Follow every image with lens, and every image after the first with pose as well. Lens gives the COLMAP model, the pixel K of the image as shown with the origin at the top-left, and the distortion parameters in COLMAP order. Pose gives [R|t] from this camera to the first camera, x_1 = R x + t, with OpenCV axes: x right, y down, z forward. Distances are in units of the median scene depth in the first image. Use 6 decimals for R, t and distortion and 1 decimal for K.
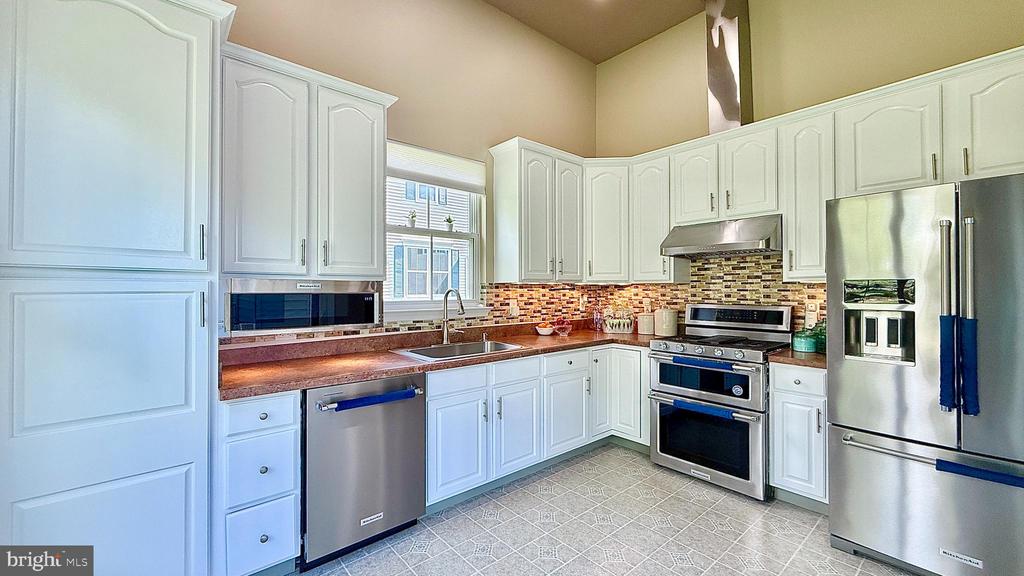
lens RADIAL K [[408.1, 0, 509.2], [0, 408.1, 285.9], [0, 0, 1]] dist [-0.000188, 0.000089]
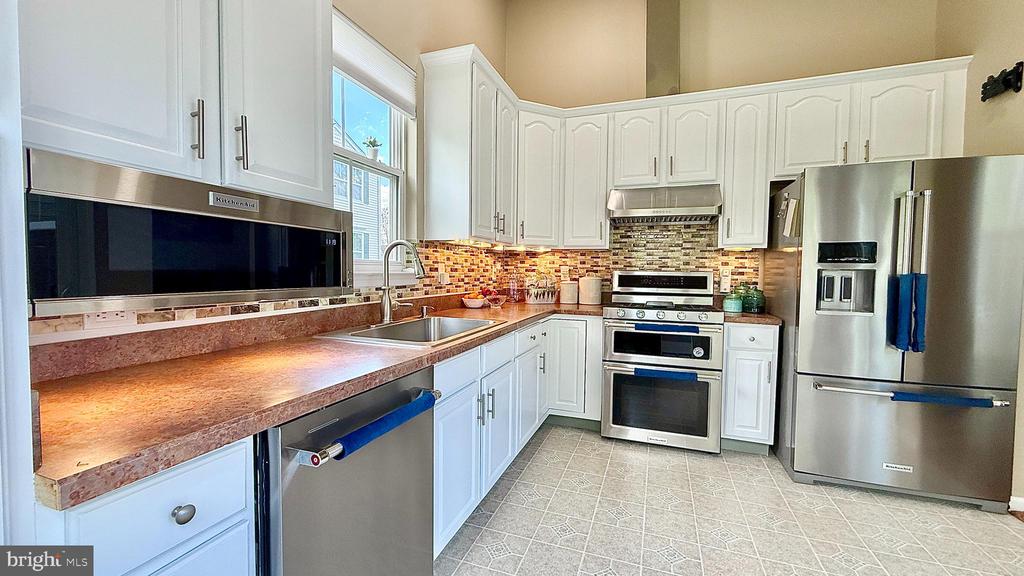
lens RADIAL K [[408.1, 0, 510.7], [0, 408.1, 286.5], [0, 0, 1]] dist [-0.000188, 0.000089]
pose [[0.872552, -0.007784, 0.488460, -0.280972], [-0.016851, 0.998798, 0.046018, 0.042792], [-0.488231, -0.048384, 0.871372, 0.280683]]
